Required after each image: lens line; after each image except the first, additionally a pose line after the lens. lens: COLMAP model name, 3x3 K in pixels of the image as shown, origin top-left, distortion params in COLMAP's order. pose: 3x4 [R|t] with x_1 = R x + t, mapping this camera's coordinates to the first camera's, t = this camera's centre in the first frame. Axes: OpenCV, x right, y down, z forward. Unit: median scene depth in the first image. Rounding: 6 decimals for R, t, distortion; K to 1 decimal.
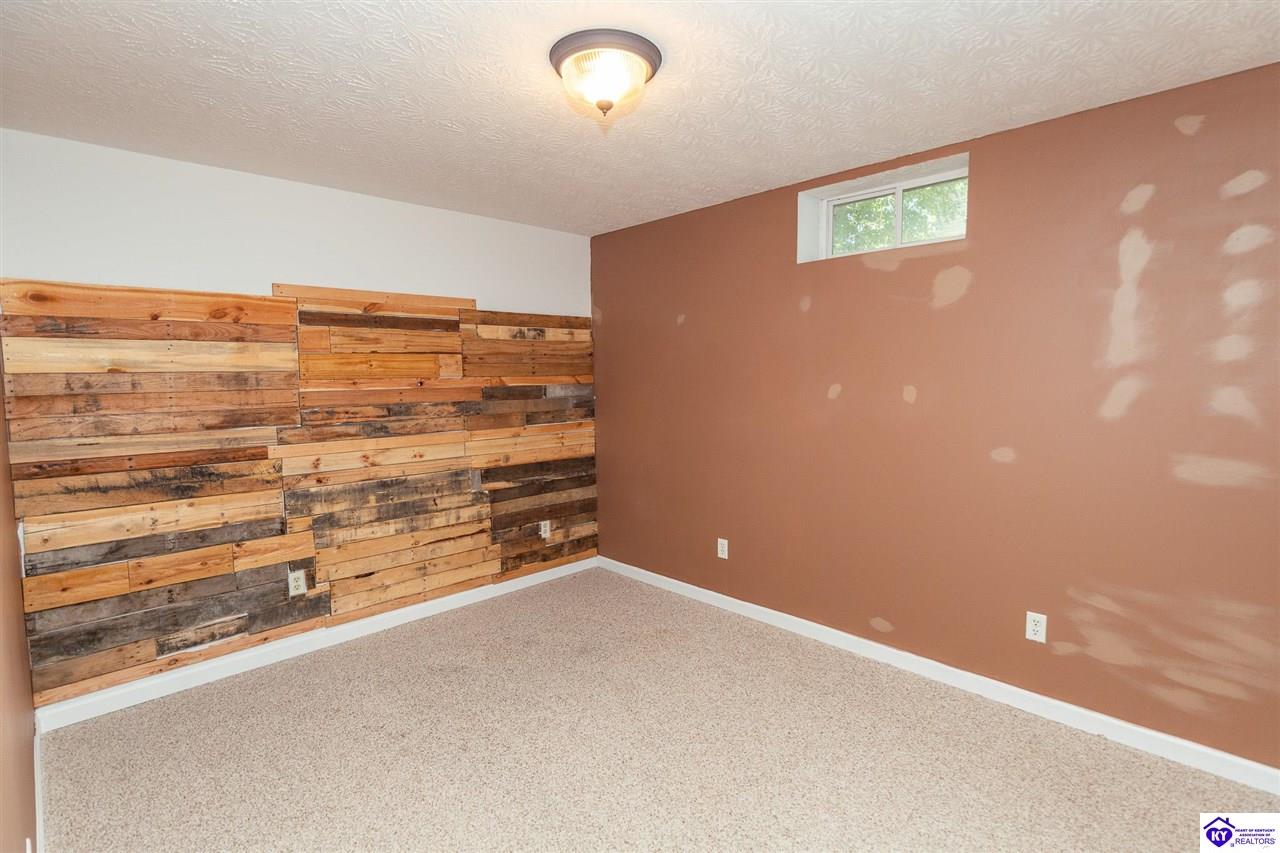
lens RADIAL K [[633.5, 0, 635.4], [0, 633.5, 418.2], [0, 0, 1]] dist [0.001390, 0.000832]
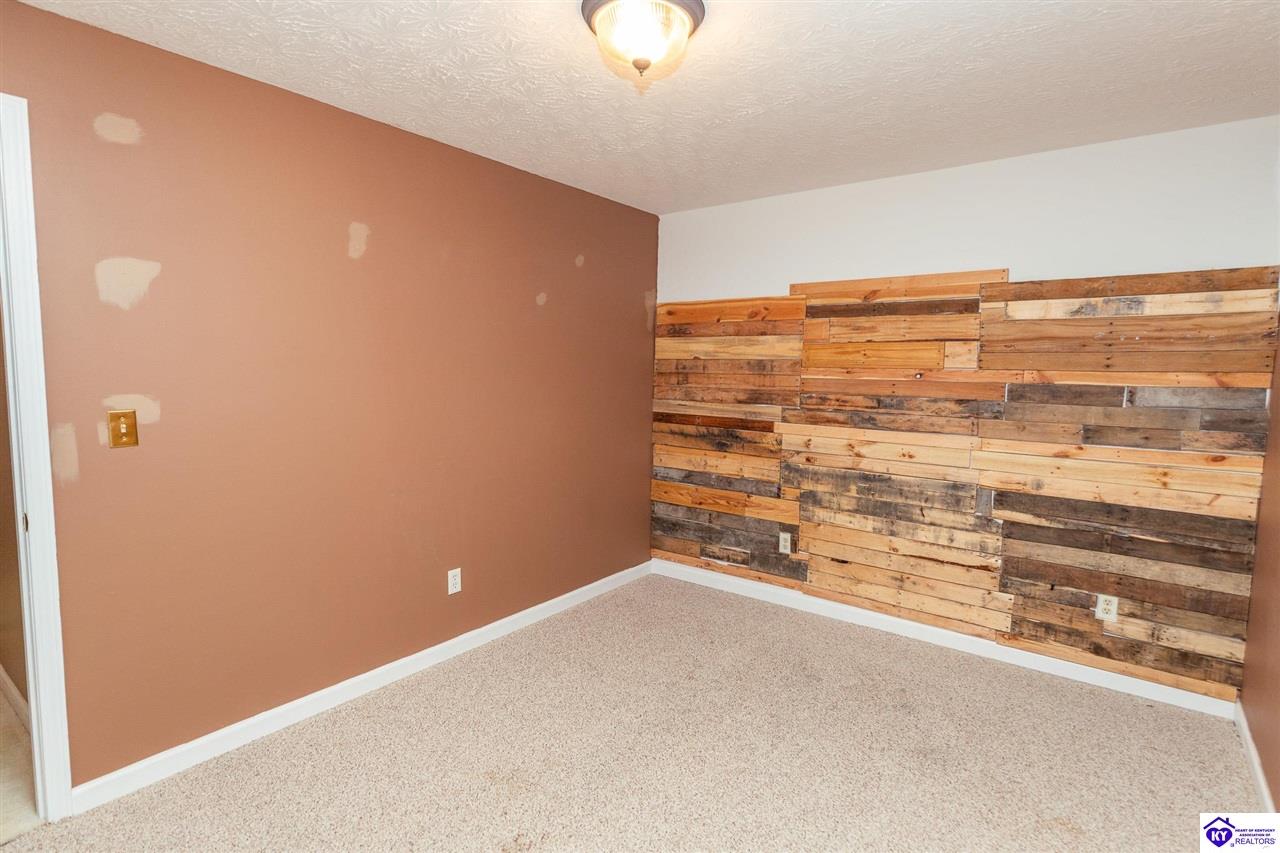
lens RADIAL K [[633.5, 0, 635.4], [0, 633.5, 418.2], [0, 0, 1]] dist [0.001390, 0.000832]
pose [[0.138729, 0.094913, -0.985772, 0.509435], [-0.088893, 0.992572, 0.083057, -0.035255], [0.986333, 0.076106, 0.146136, 0.509686]]
